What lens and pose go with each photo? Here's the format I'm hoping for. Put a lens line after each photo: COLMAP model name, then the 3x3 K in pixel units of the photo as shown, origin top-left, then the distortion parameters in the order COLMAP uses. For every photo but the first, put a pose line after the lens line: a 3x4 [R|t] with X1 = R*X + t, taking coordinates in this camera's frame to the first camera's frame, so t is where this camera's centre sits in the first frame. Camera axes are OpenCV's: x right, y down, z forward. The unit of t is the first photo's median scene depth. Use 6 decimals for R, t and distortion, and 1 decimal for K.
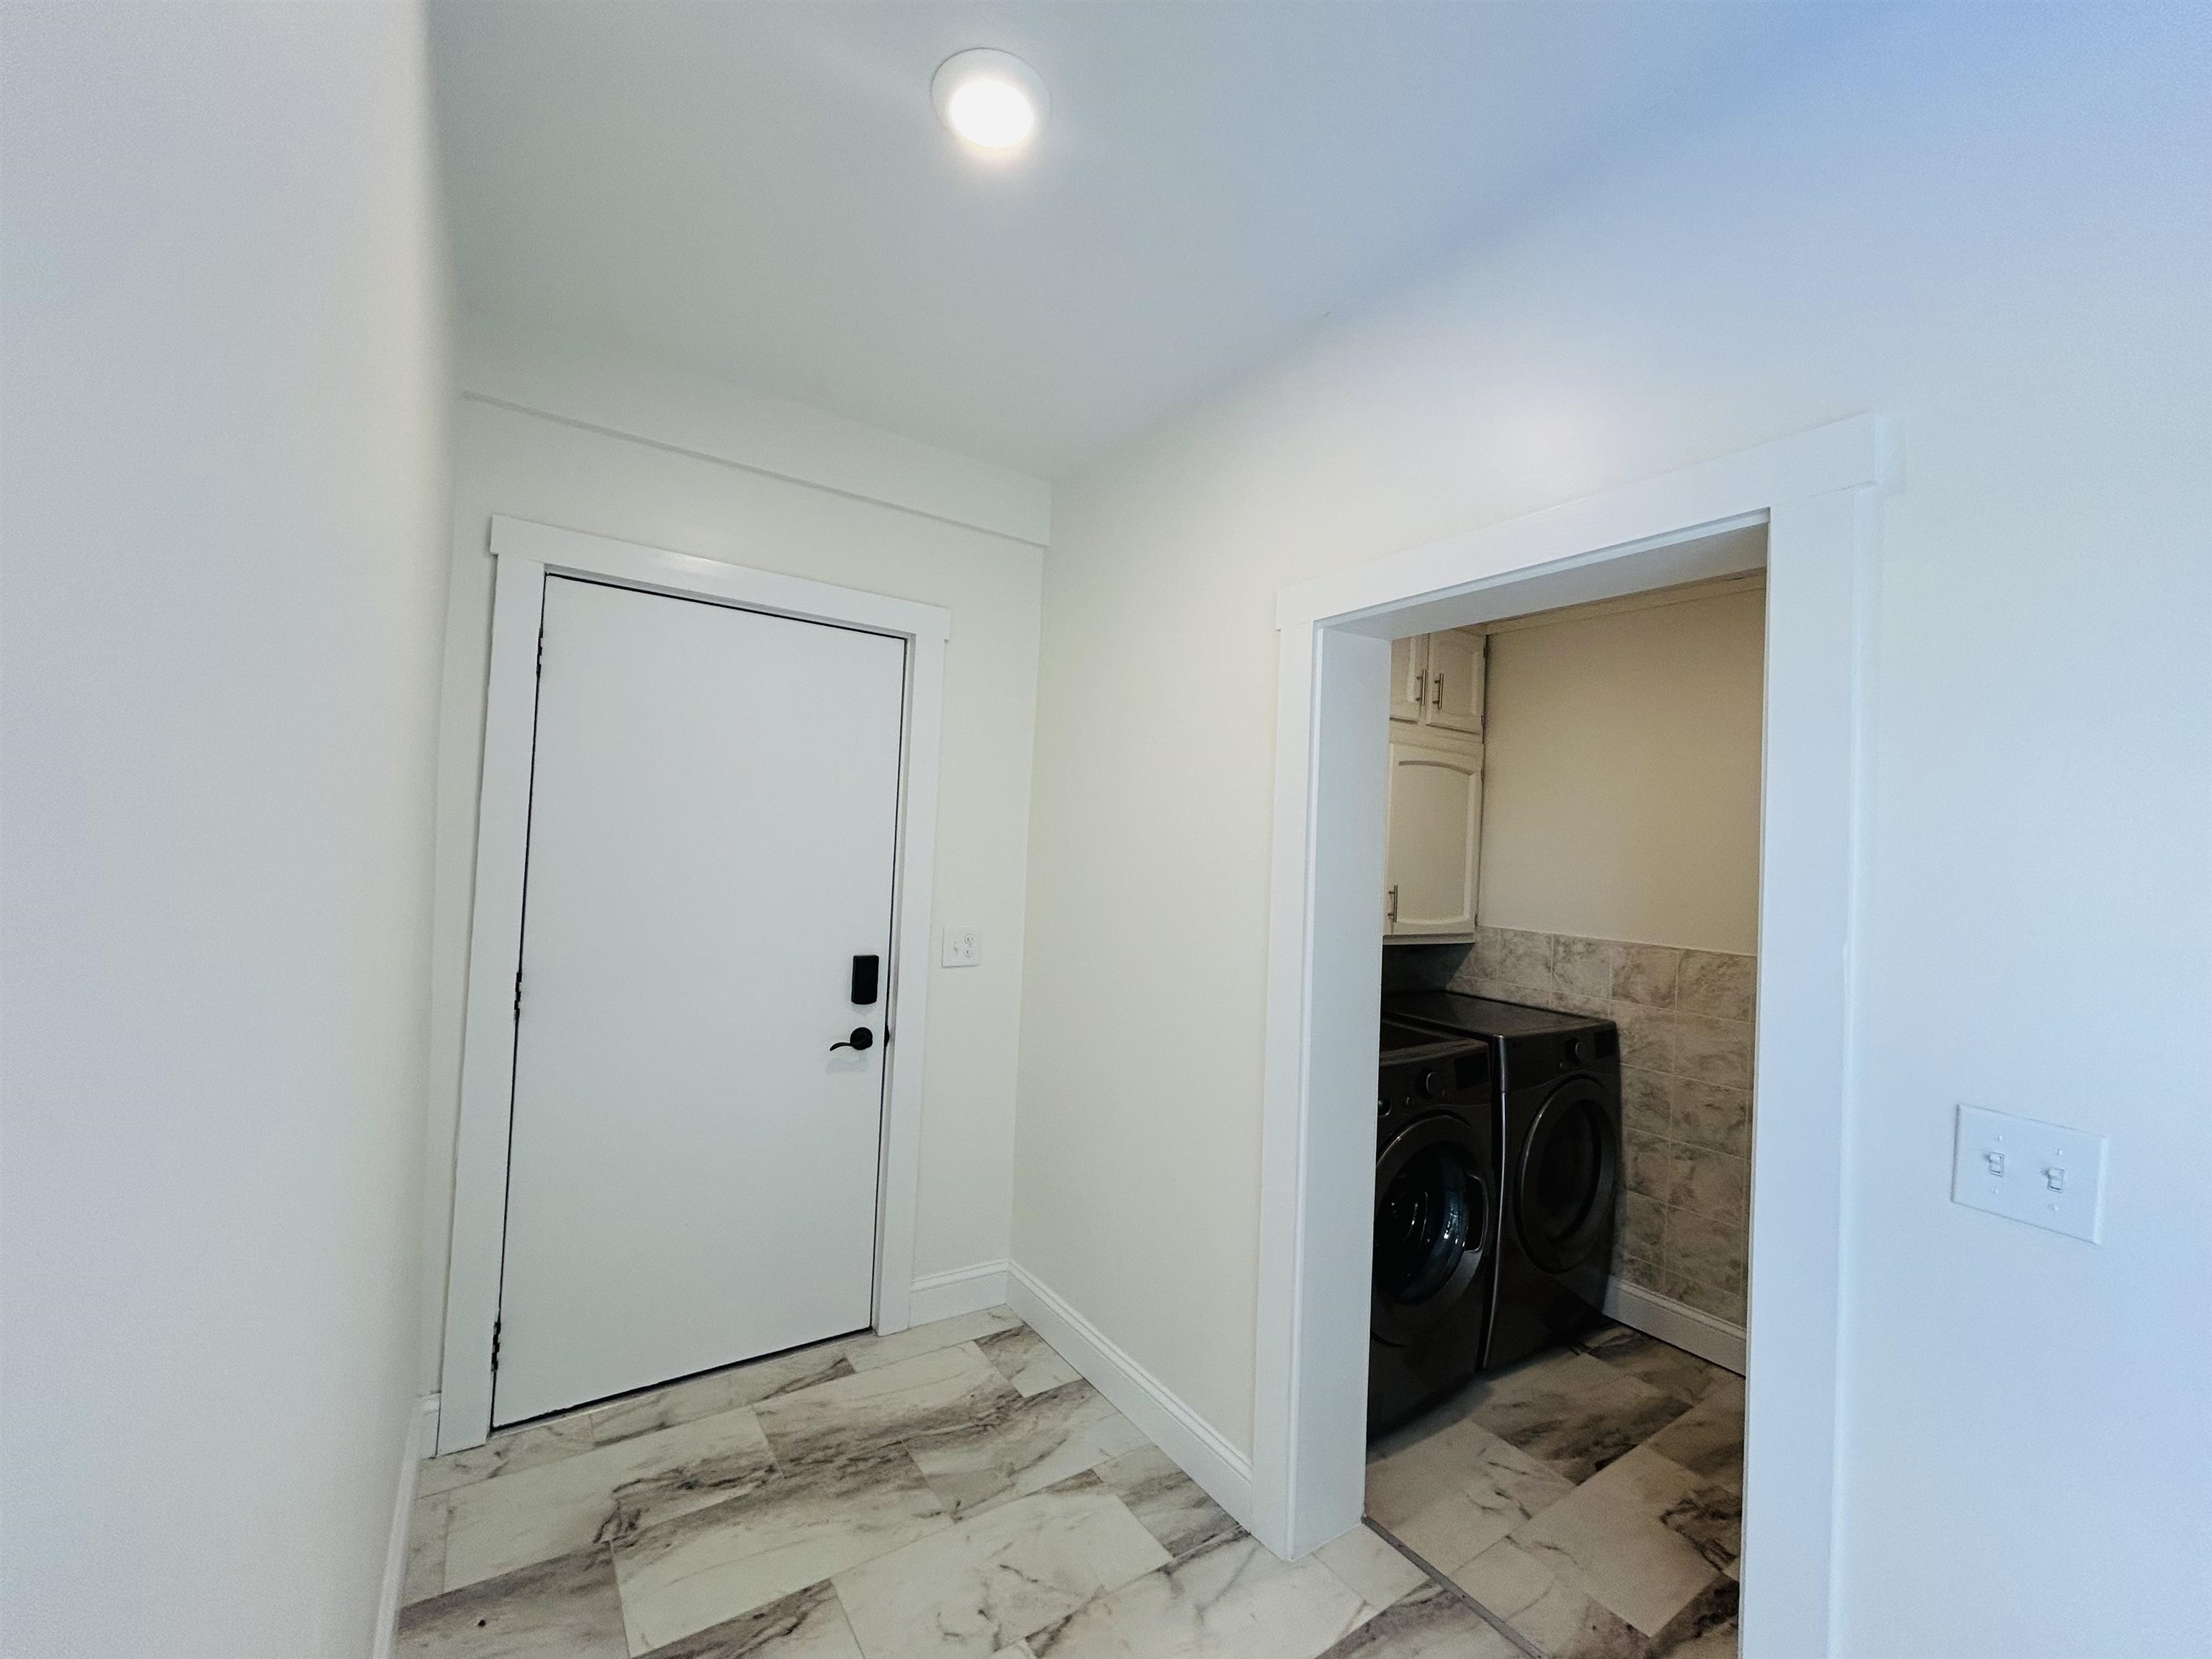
lens RADIAL K [[888.8, 0, 1101.9], [0, 888.8, 828.0], [0, 0, 1]] dist [-0.001092, -0.000090]
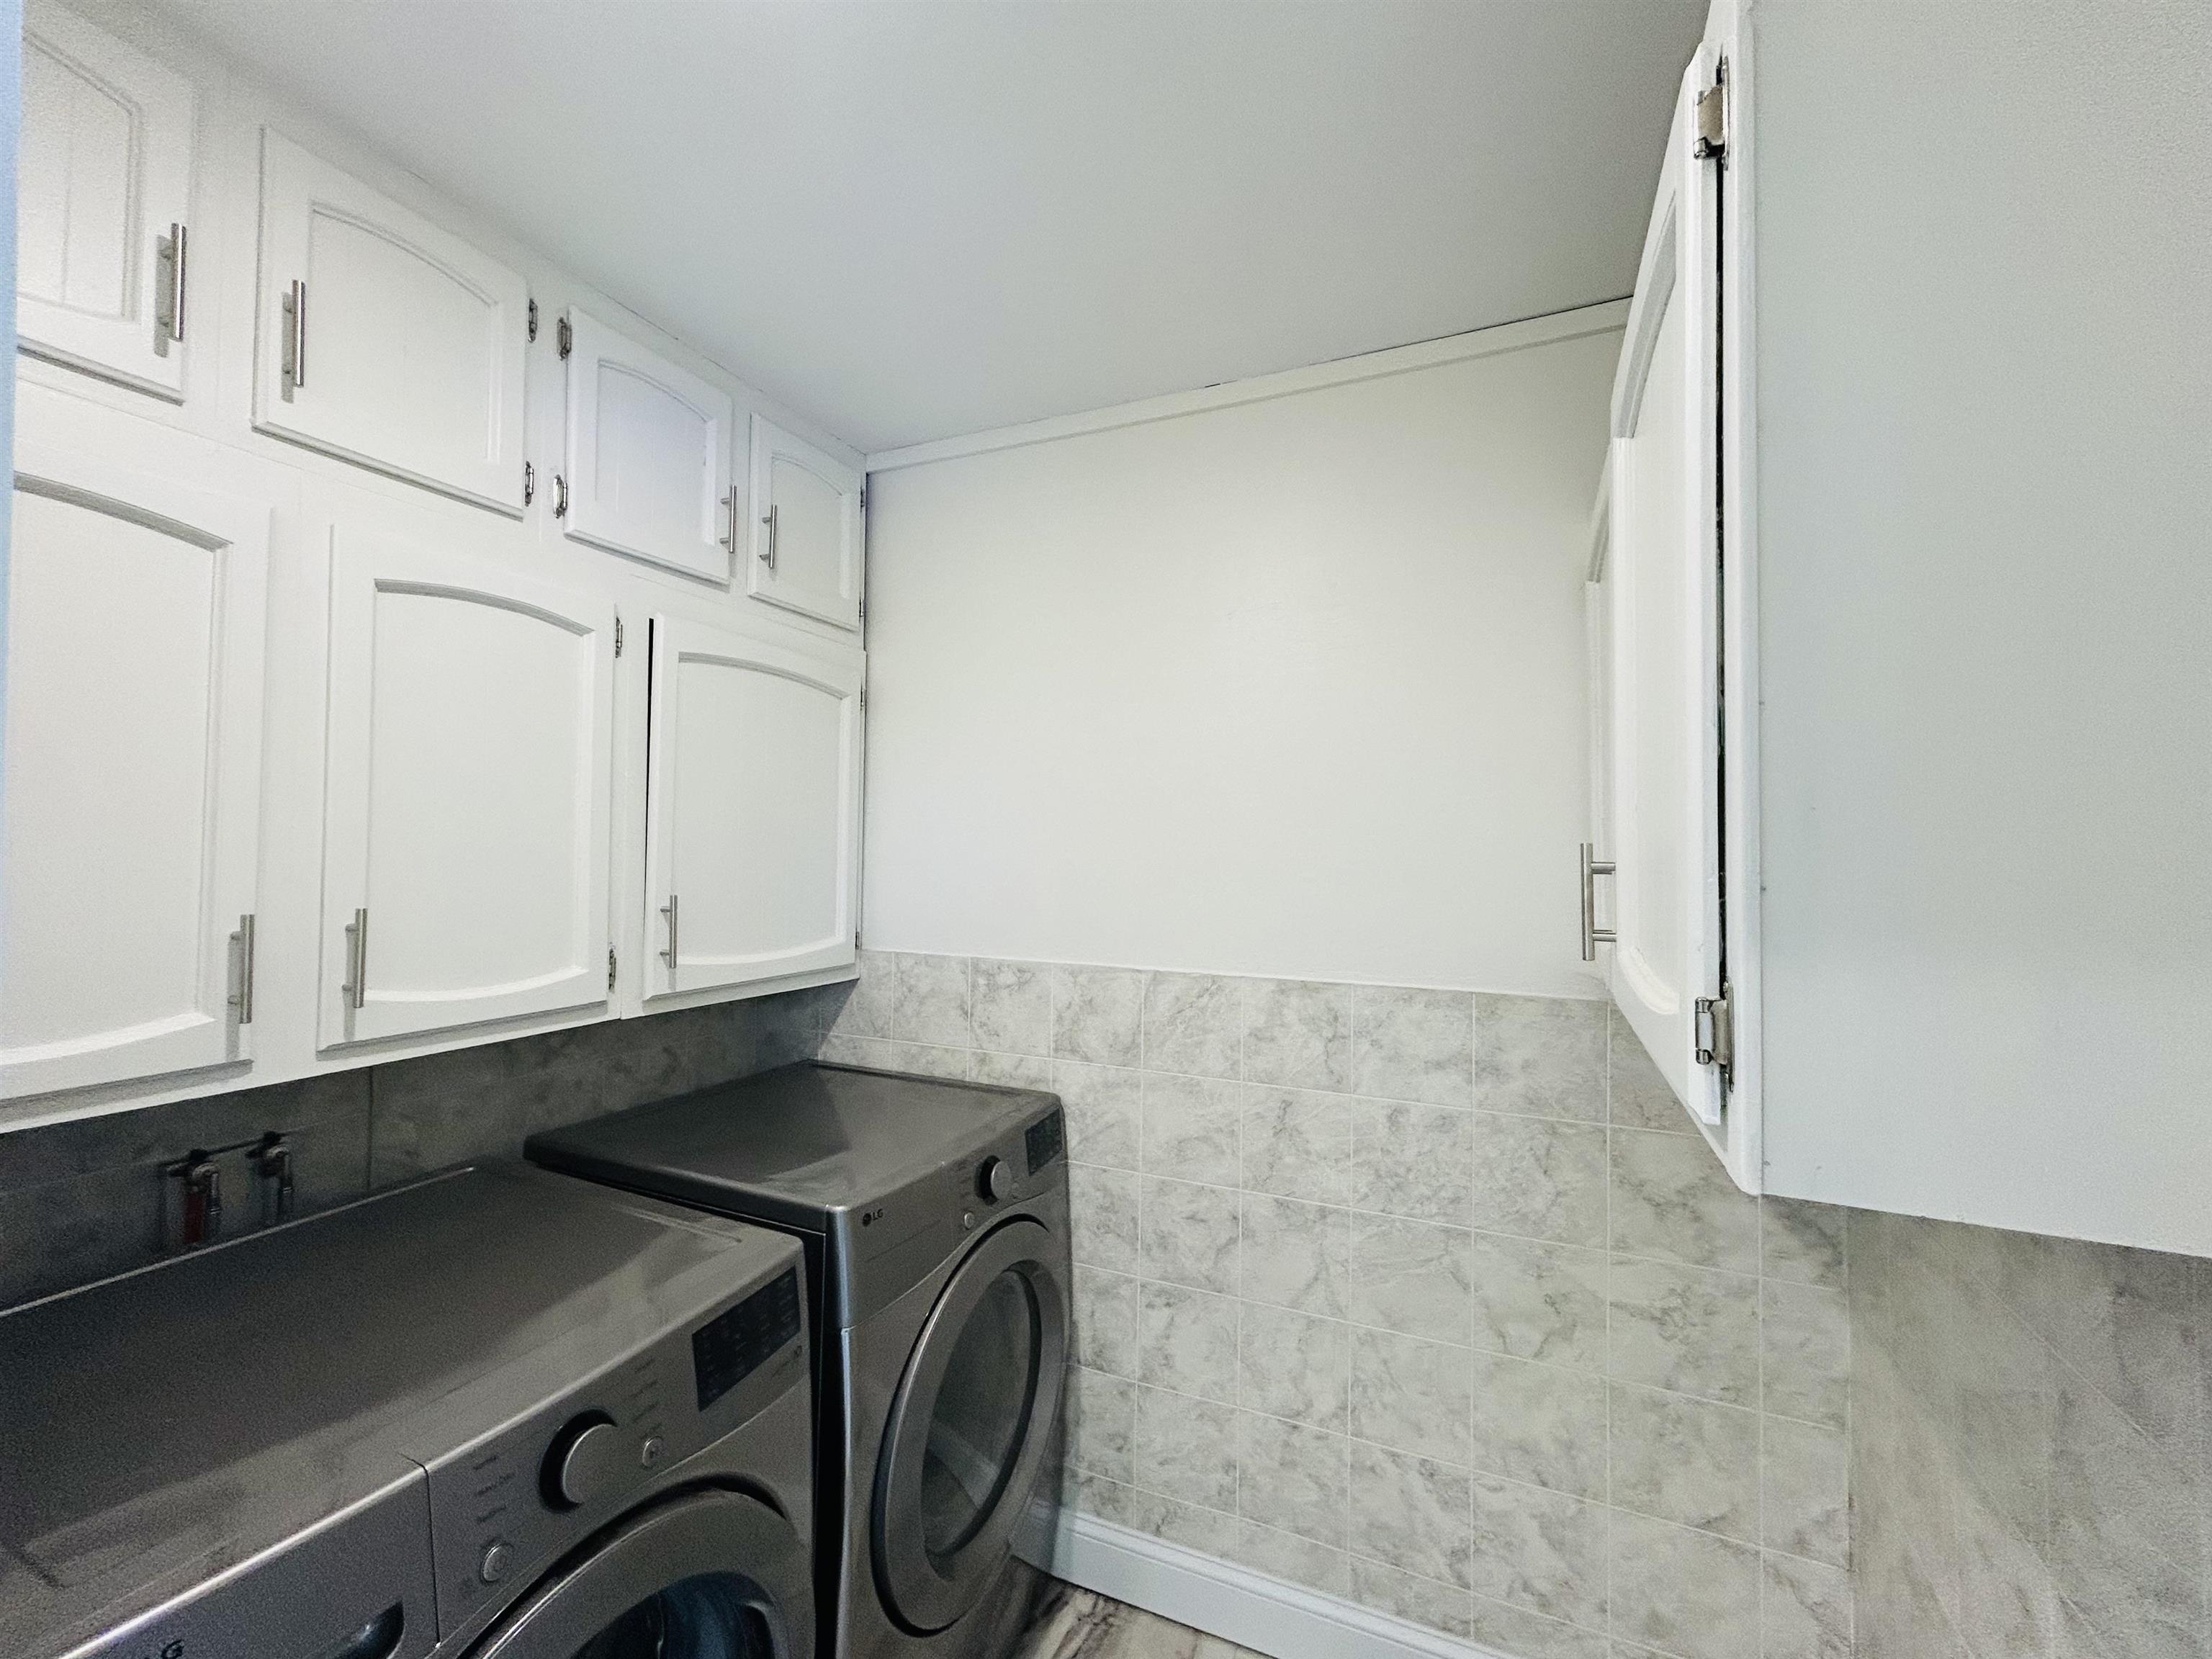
lens RADIAL K [[888.8, 0, 1101.9], [0, 888.8, 828.0], [0, 0, 1]] dist [-0.001092, -0.000090]
pose [[0.851147, -0.024715, 0.524345, 0.286310], [0.020260, 0.999693, 0.014234, 0.025048], [-0.524536, -0.001492, 0.851387, 0.463549]]
